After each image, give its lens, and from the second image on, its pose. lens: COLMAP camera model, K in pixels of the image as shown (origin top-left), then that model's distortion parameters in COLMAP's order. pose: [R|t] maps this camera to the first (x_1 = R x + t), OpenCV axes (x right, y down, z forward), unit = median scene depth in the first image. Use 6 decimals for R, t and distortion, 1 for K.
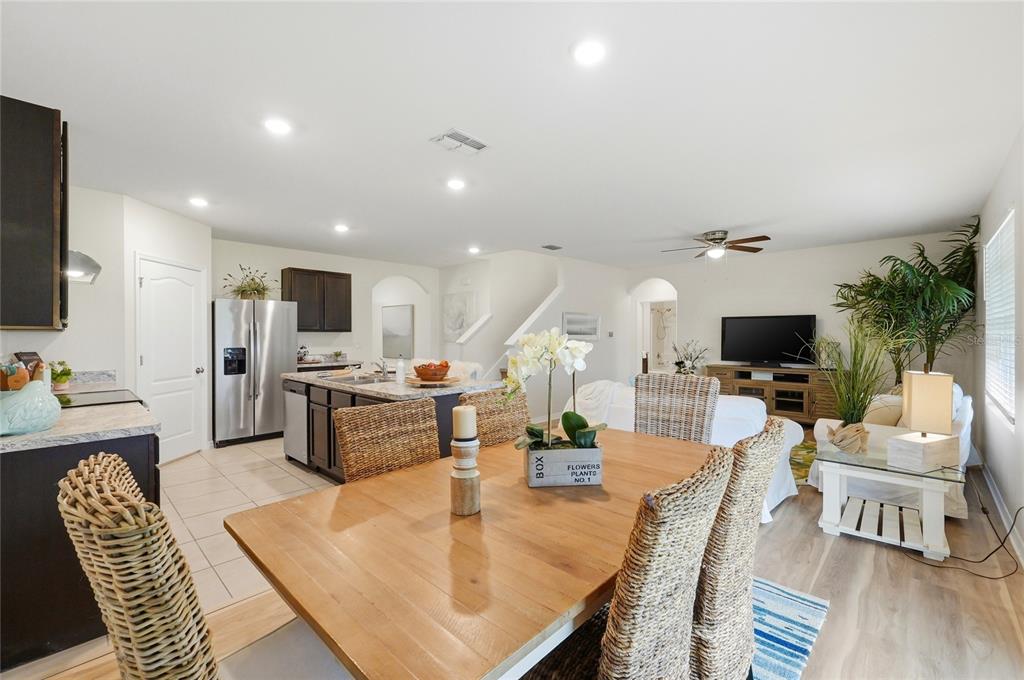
lens RADIAL K [[430.4, 0, 510.9], [0, 430.4, 335.7], [0, 0, 1]] dist [0.000480, 0.000235]
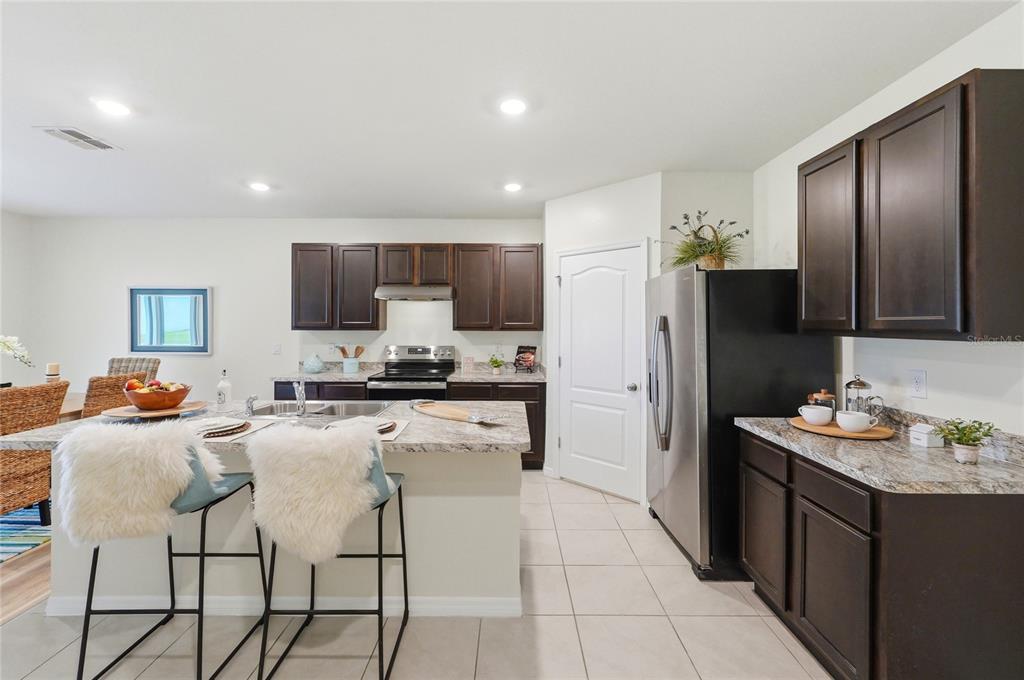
lens RADIAL K [[438.0, 0, 512.5], [0, 438.0, 323.7], [0, 0, 1]] dist [-0.008095, 0.000085]
pose [[-0.719889, -0.001903, -0.694087, -0.068636], [-0.002757, 0.999996, 0.000118, -0.020488], [0.694084, 0.001999, -0.719891, 1.209005]]
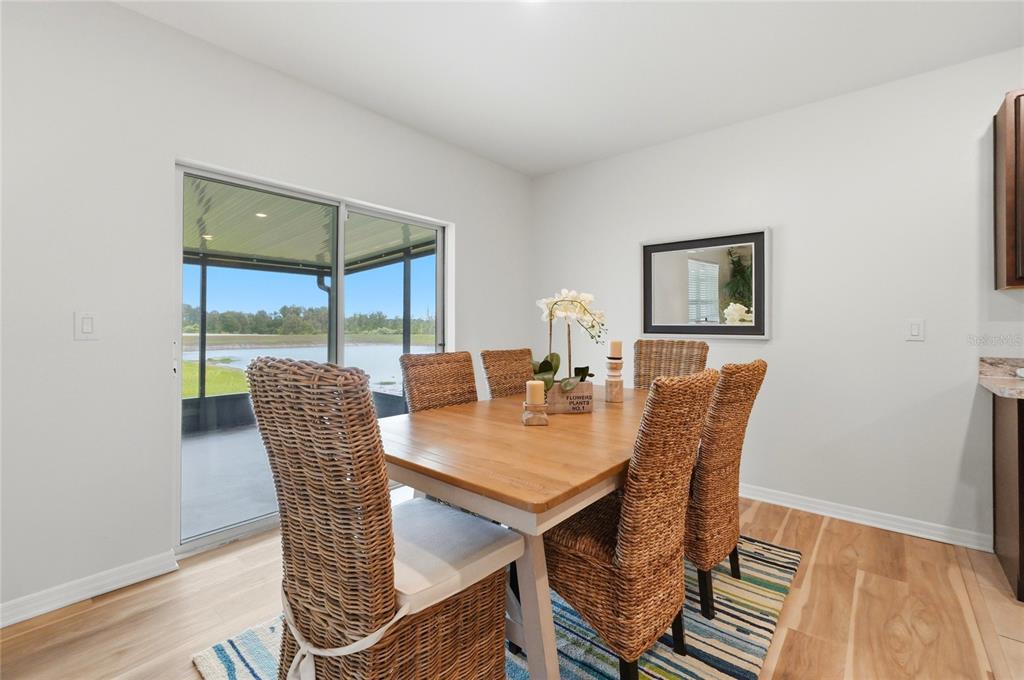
lens RADIAL K [[438.0, 0, 512.5], [0, 438.0, 323.7], [0, 0, 1]] dist [-0.008095, 0.000085]
pose [[-0.998164, -0.006619, -0.060198, 0.103251], [-0.006297, 0.999965, -0.005531, 0.028712], [0.060233, -0.005142, -0.998171, 0.671468]]
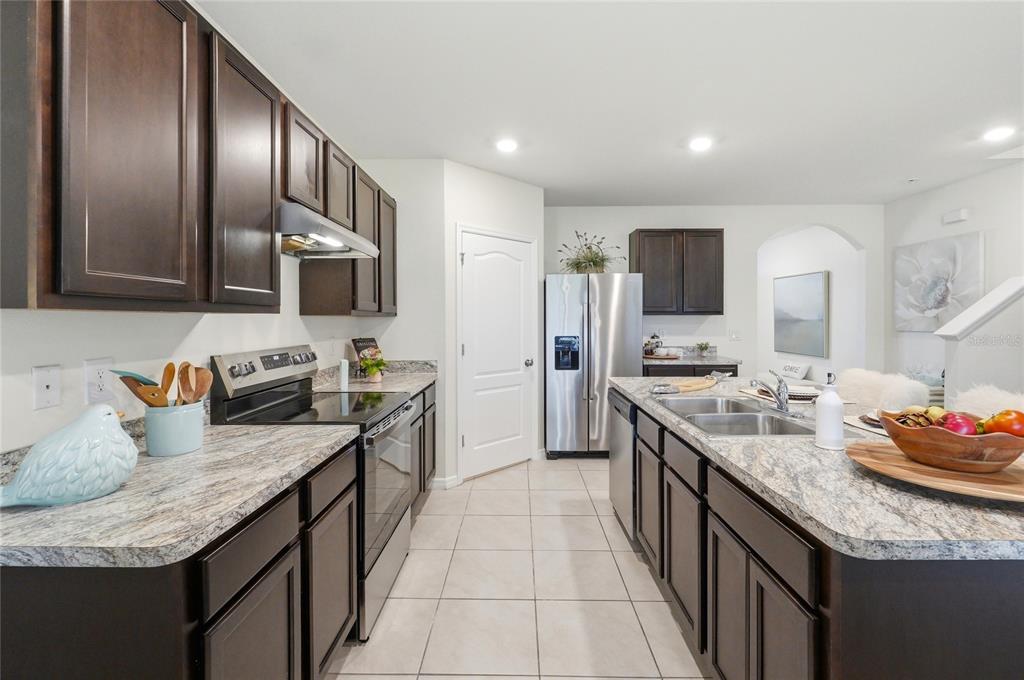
lens RADIAL K [[447.9, 0, 509.1], [0, 447.9, 320.5], [0, 0, 1]] dist [0.001255, 0.000142]
pose [[0.679985, 0.002793, -0.733221, -0.104135], [-0.000251, 0.999994, 0.003577, -0.003076], [0.733226, -0.002248, 0.679981, 0.339635]]
